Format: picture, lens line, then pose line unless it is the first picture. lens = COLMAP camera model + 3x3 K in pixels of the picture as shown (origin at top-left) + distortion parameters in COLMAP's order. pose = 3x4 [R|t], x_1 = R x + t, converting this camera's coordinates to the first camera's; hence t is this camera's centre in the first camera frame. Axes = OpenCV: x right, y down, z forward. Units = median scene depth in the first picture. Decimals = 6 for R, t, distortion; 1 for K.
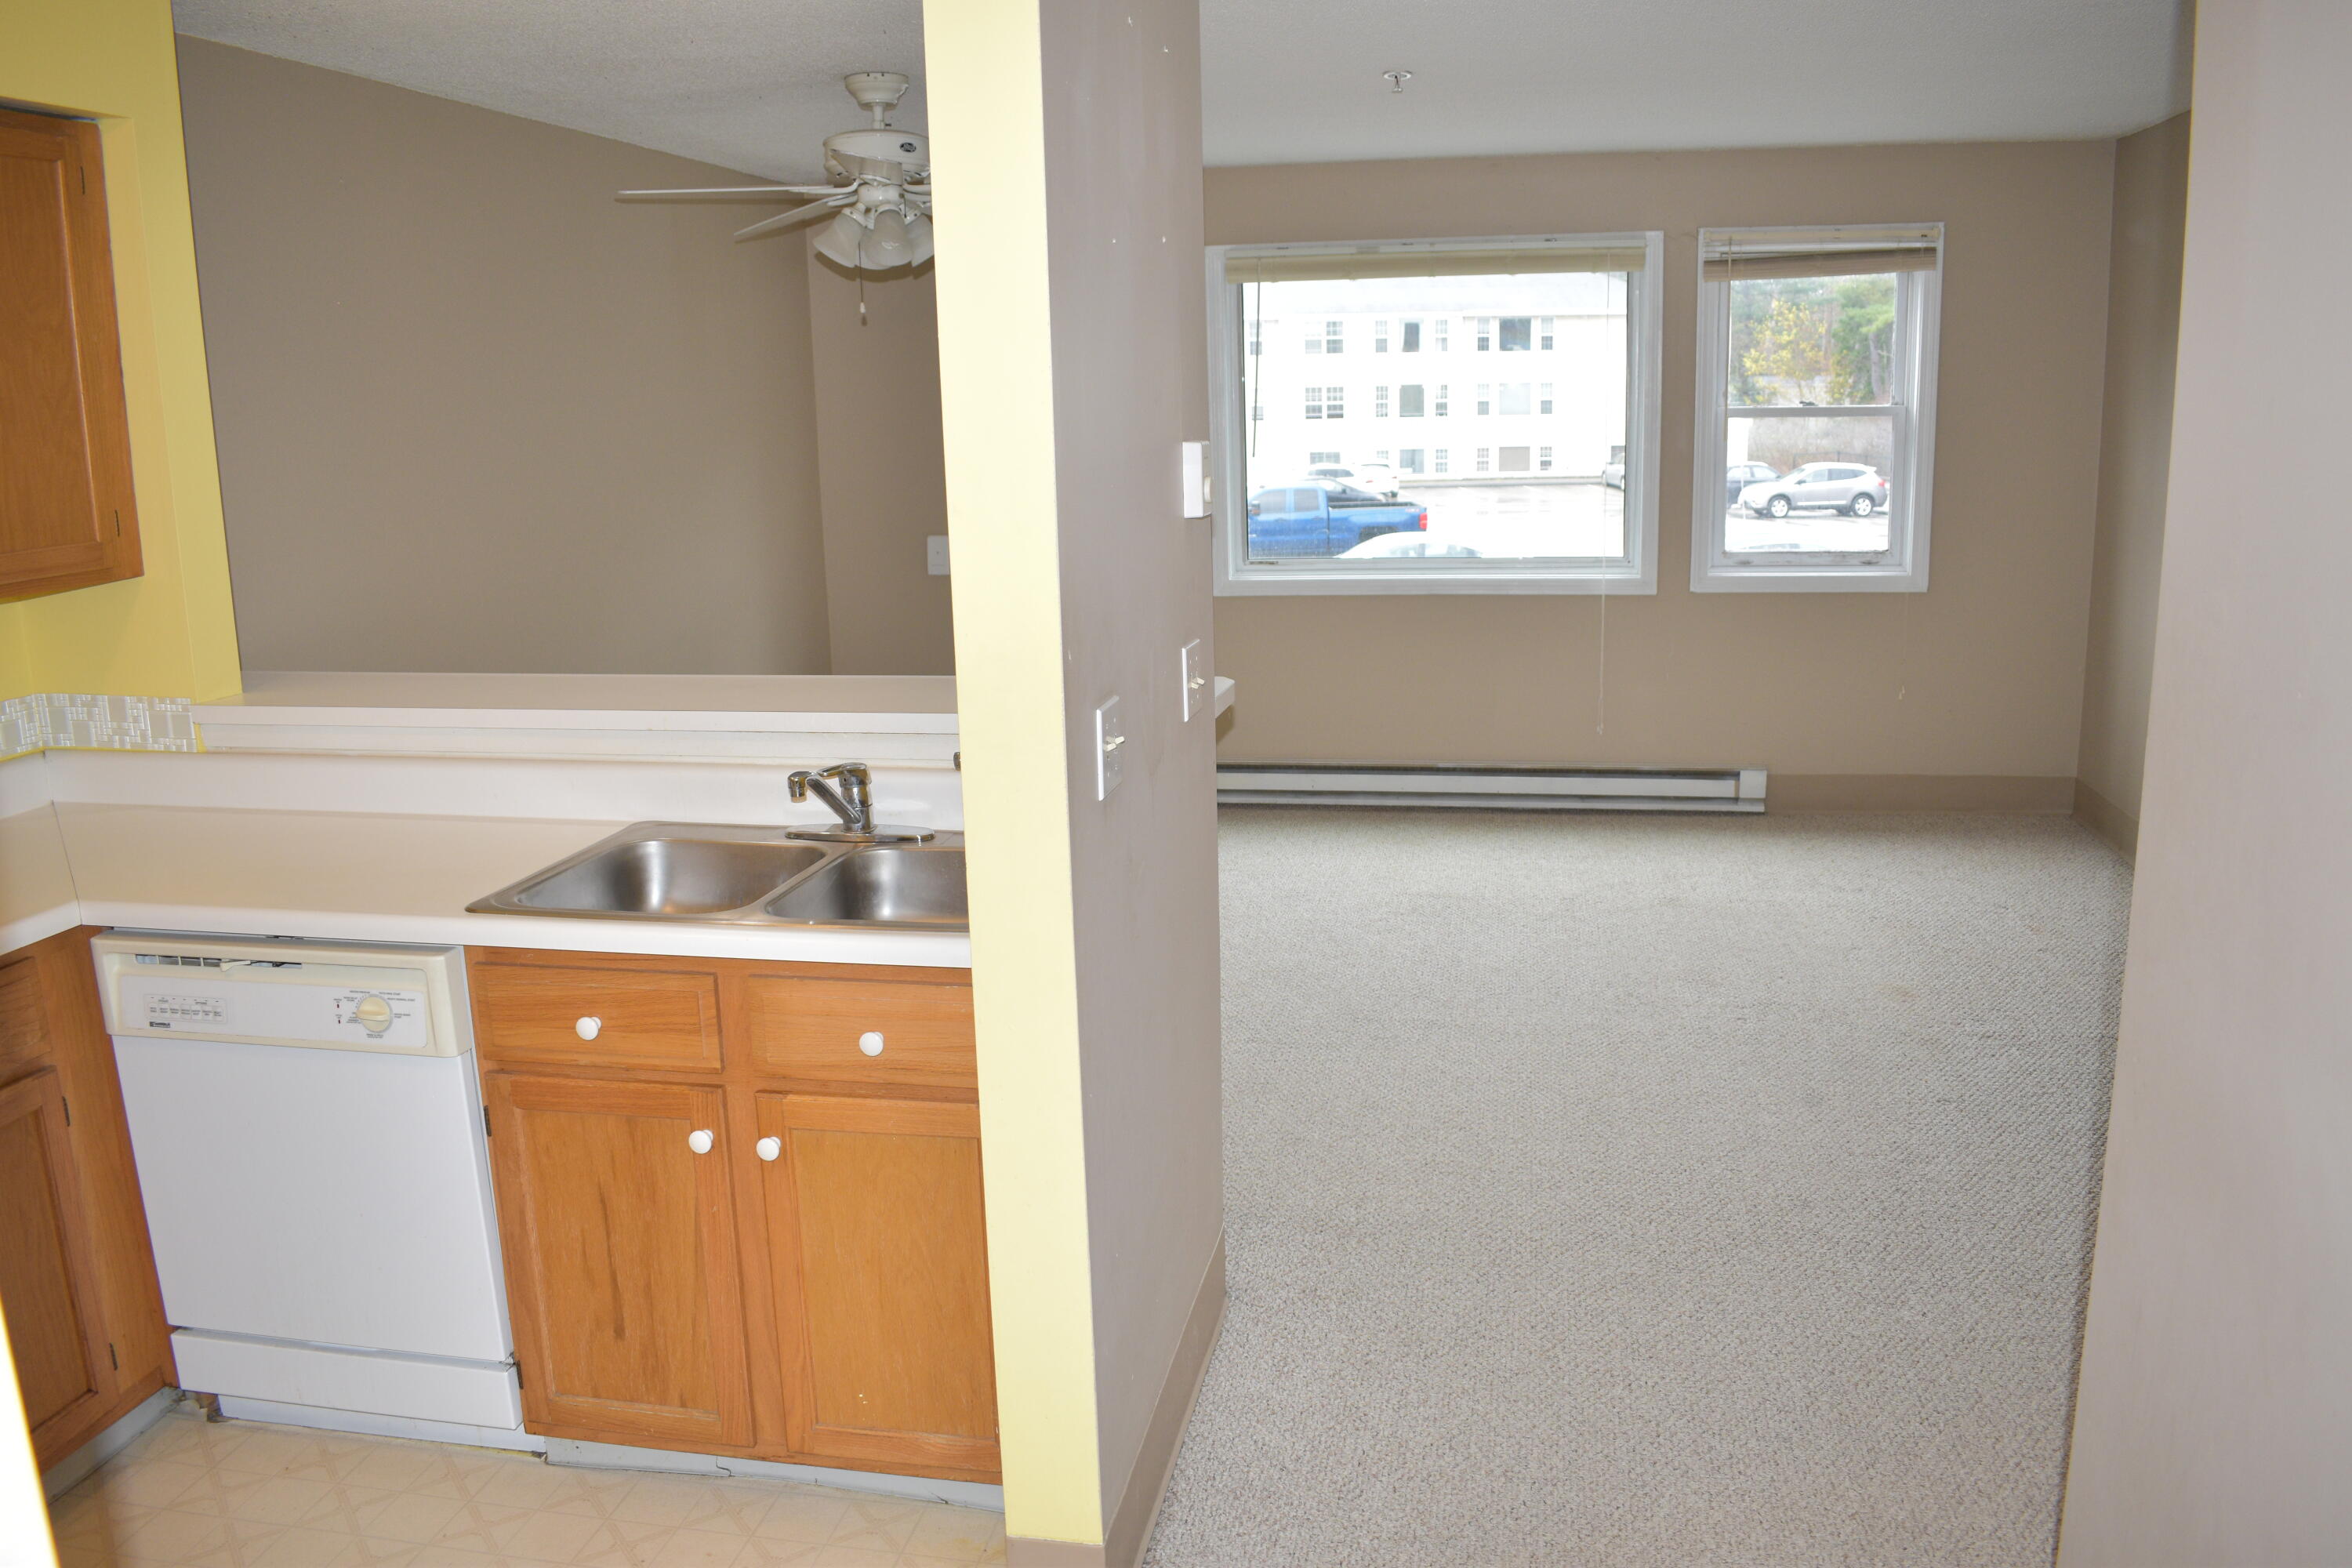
lens RADIAL K [[1835.6, 0, 1176.0], [0, 1835.6, 784.0], [0, 0, 1]] dist [-0.099719, 0.019972]
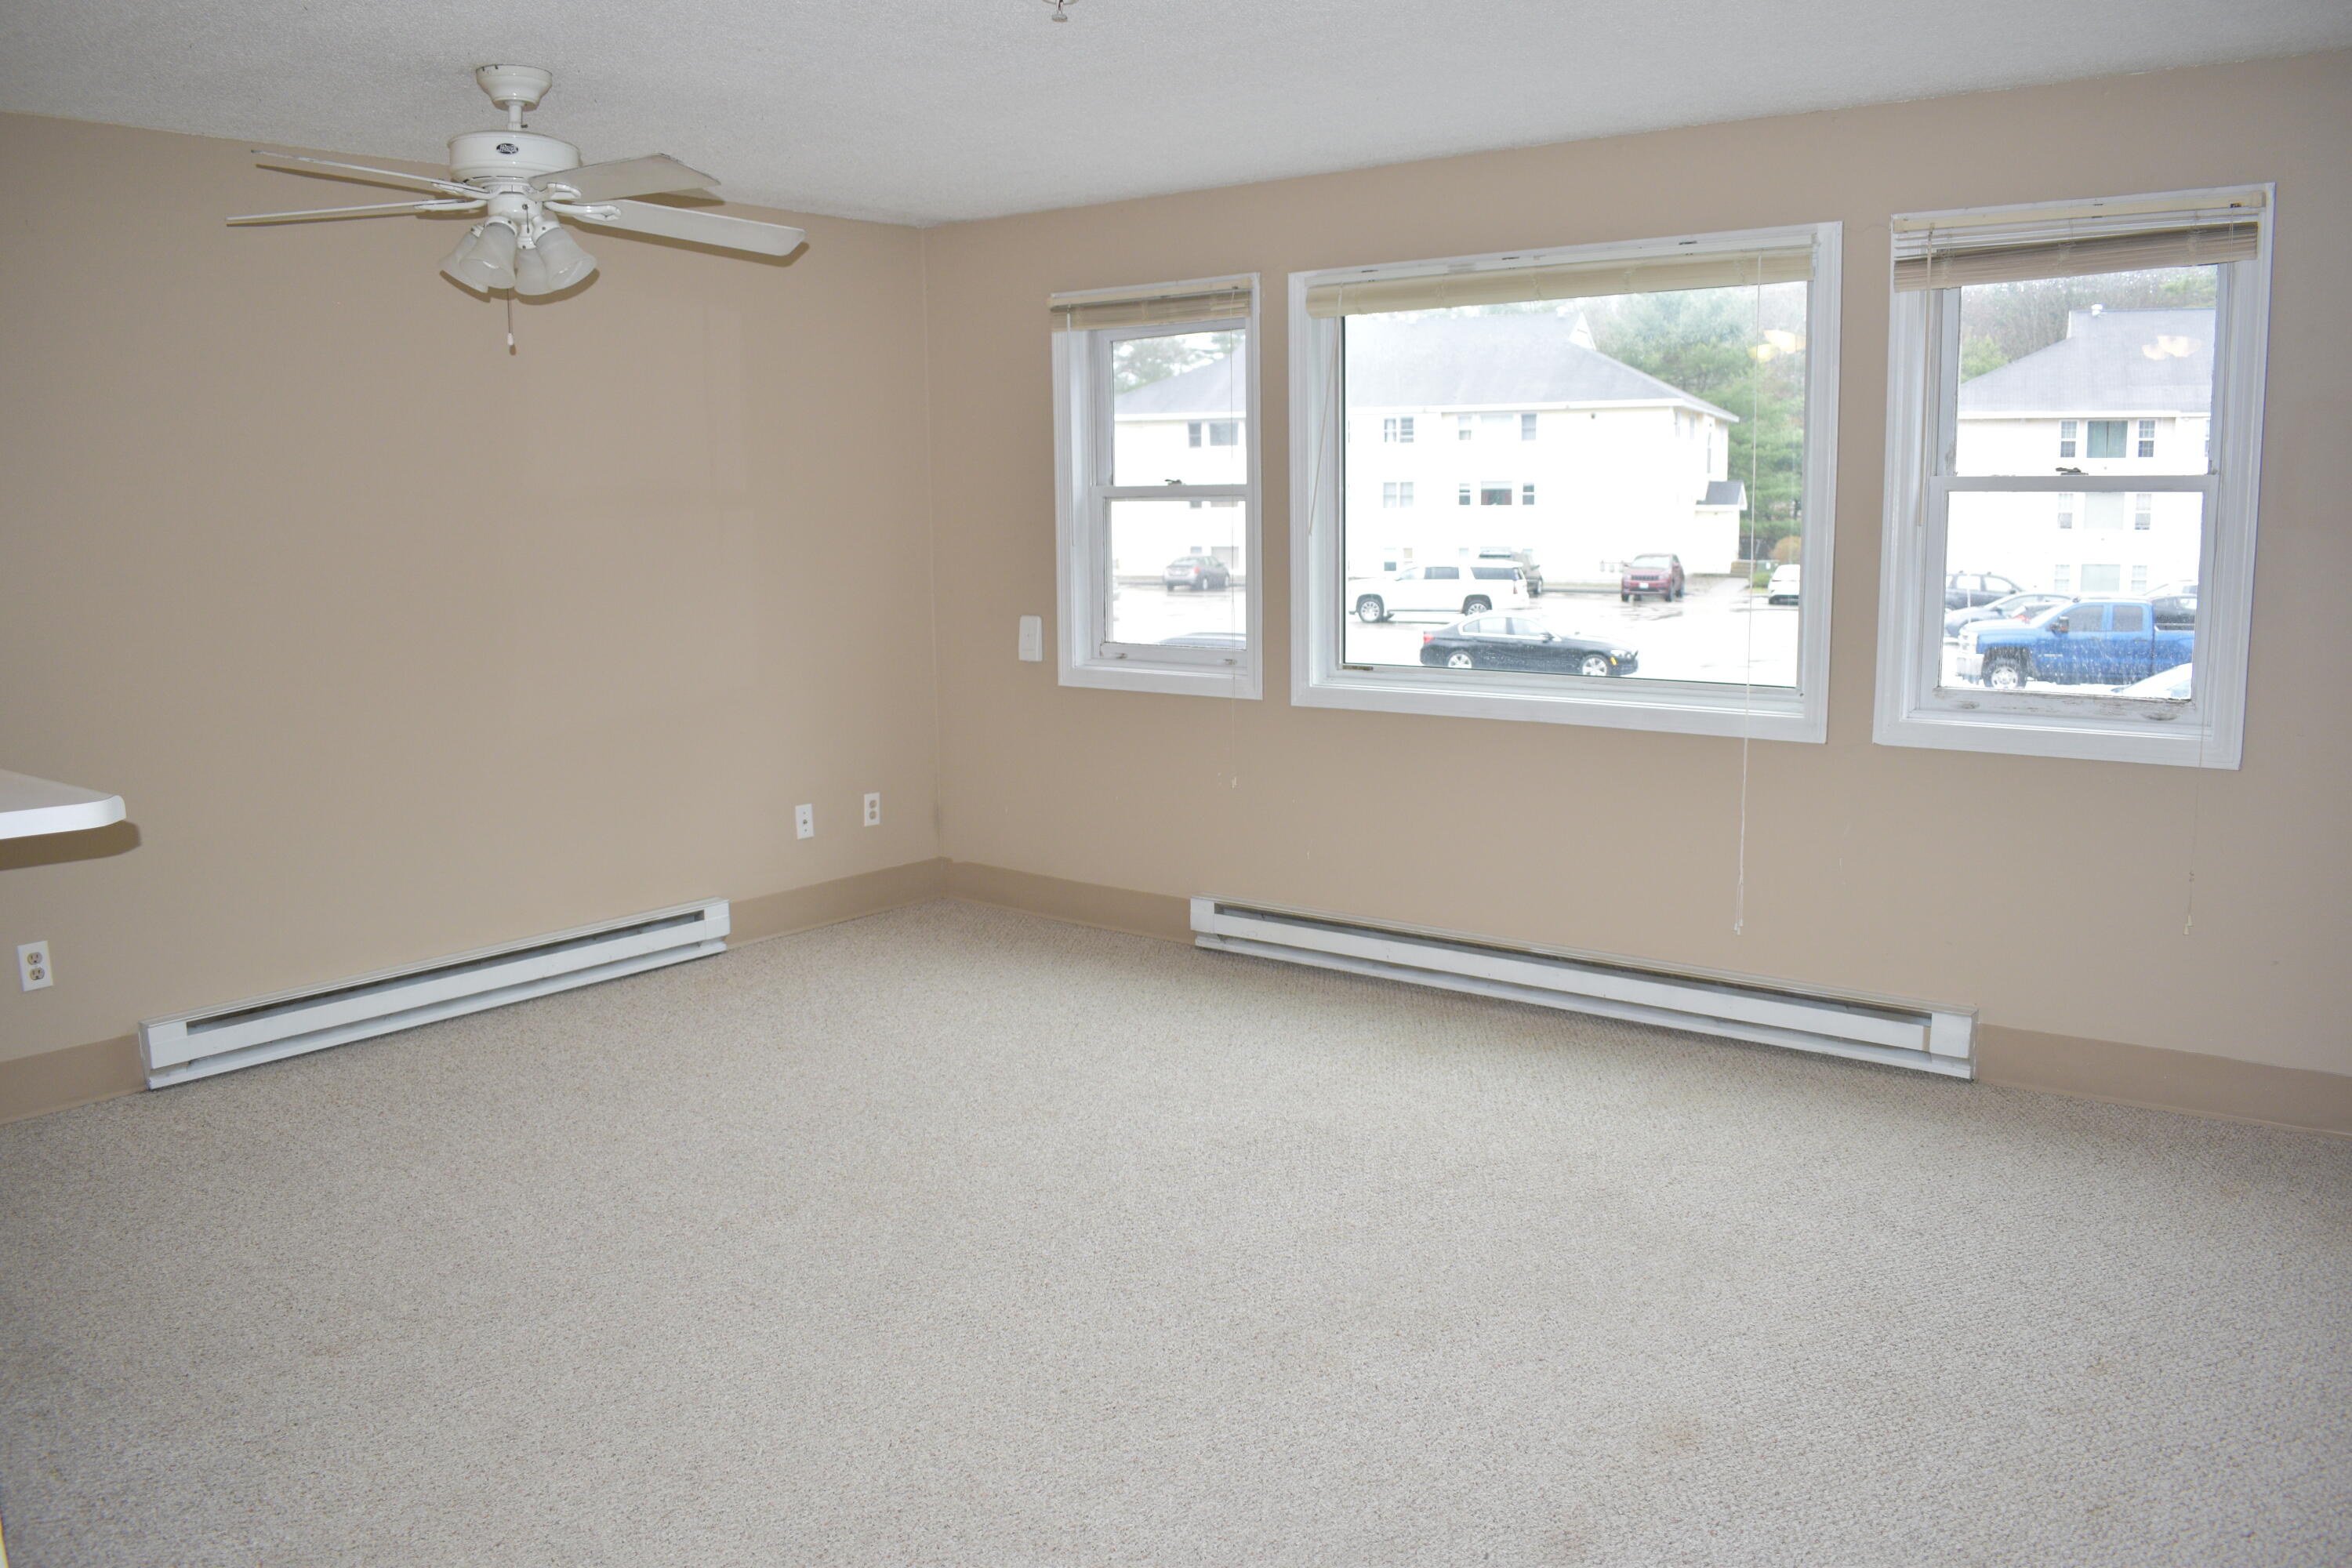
lens RADIAL K [[1835.6, 0, 1176.0], [0, 1835.6, 784.0], [0, 0, 1]] dist [-0.099719, 0.019972]
pose [[0.885123, 0.085542, -0.457428, 0.369650], [-0.108146, 0.993859, -0.023405, -0.046743], [0.452617, 0.070185, 0.888939, 0.281618]]
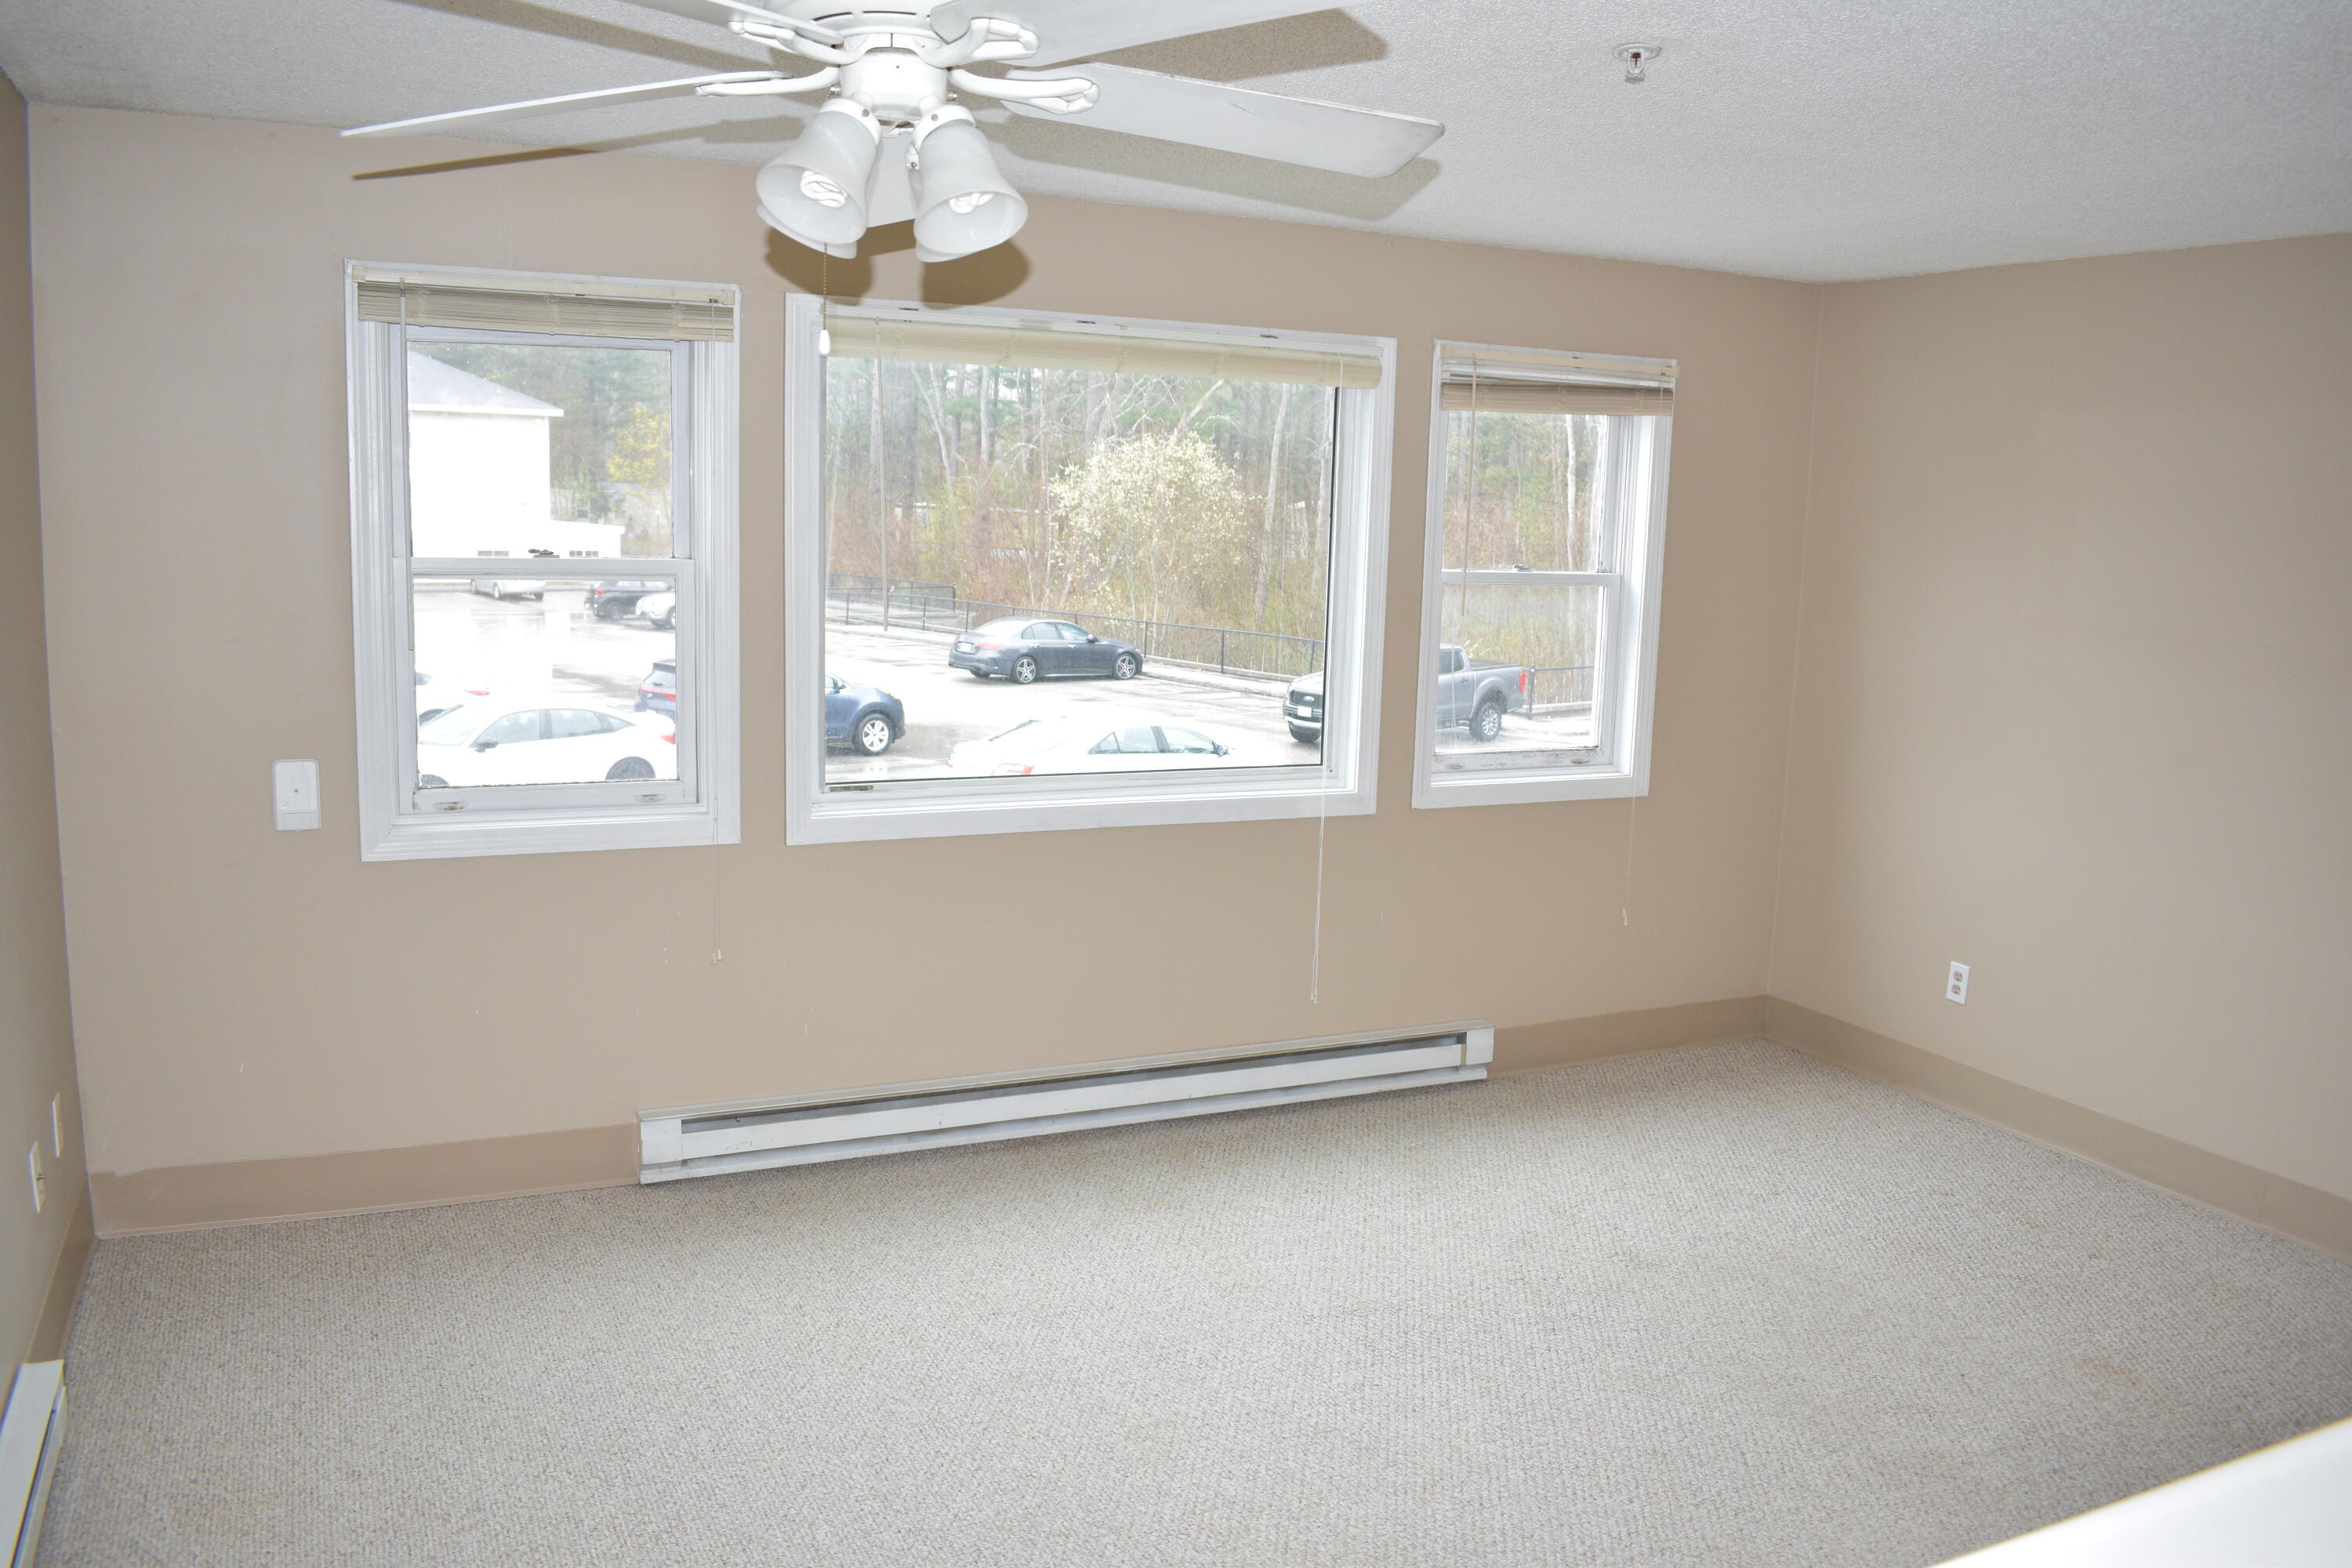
lens RADIAL K [[1835.6, 0, 1176.0], [0, 1835.6, 784.0], [0, 0, 1]] dist [-0.099719, 0.019972]
pose [[0.808335, -0.039119, 0.587422, -0.256284], [0.071972, 0.996872, -0.032652, -0.099482], [-0.584307, 0.068671, 0.808622, 0.439668]]
